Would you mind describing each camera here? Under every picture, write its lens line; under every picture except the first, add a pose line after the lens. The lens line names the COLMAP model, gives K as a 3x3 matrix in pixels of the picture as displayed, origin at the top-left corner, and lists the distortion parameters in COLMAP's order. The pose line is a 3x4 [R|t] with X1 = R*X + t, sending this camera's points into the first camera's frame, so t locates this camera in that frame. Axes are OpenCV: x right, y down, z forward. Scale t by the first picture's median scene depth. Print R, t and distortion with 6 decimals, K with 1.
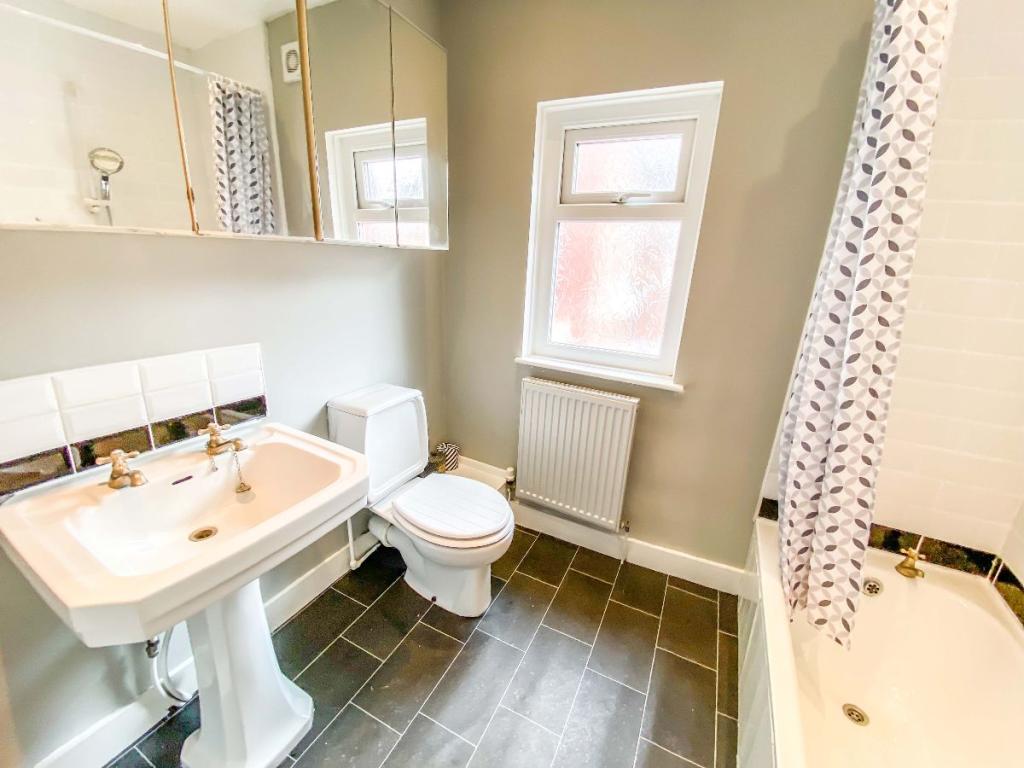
lens RADIAL K [[417.1, 0, 510.0], [0, 417.1, 385.4], [0, 0, 1]] dist [0.031054, -0.026112]
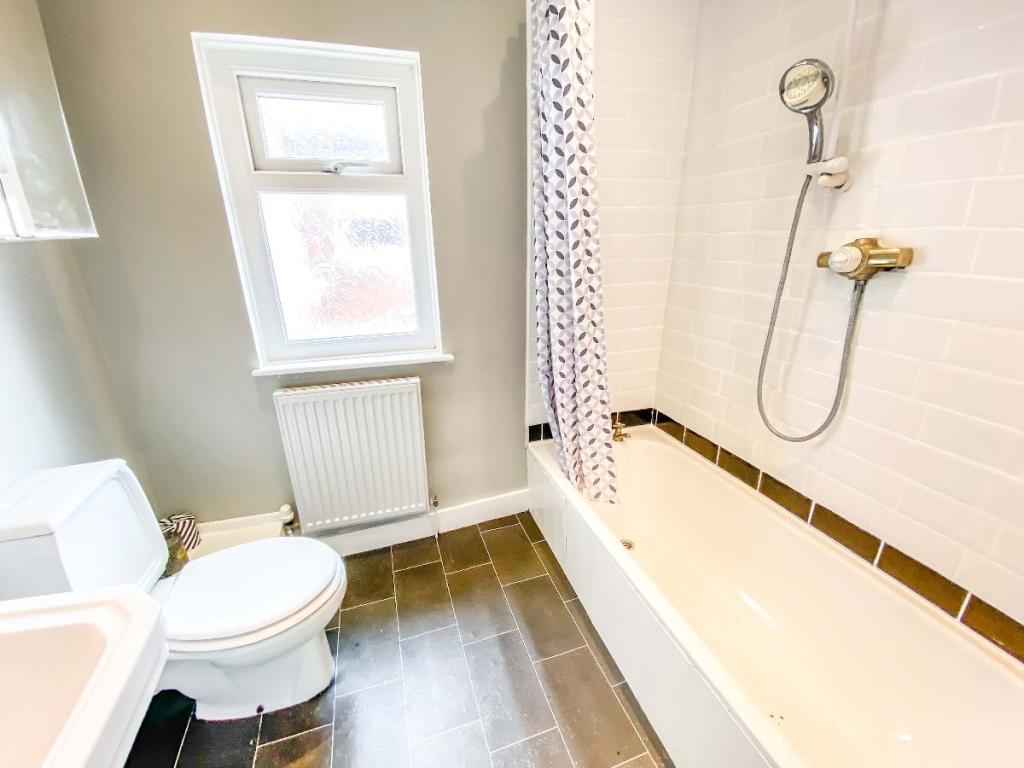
lens RADIAL K [[417.1, 0, 510.0], [0, 417.1, 385.4], [0, 0, 1]] dist [0.031054, -0.026112]
pose [[0.706025, -0.287555, 0.647179, -0.187590], [0.253582, 0.955911, 0.148092, -0.041109], [-0.661230, 0.059556, 0.747815, 0.116884]]
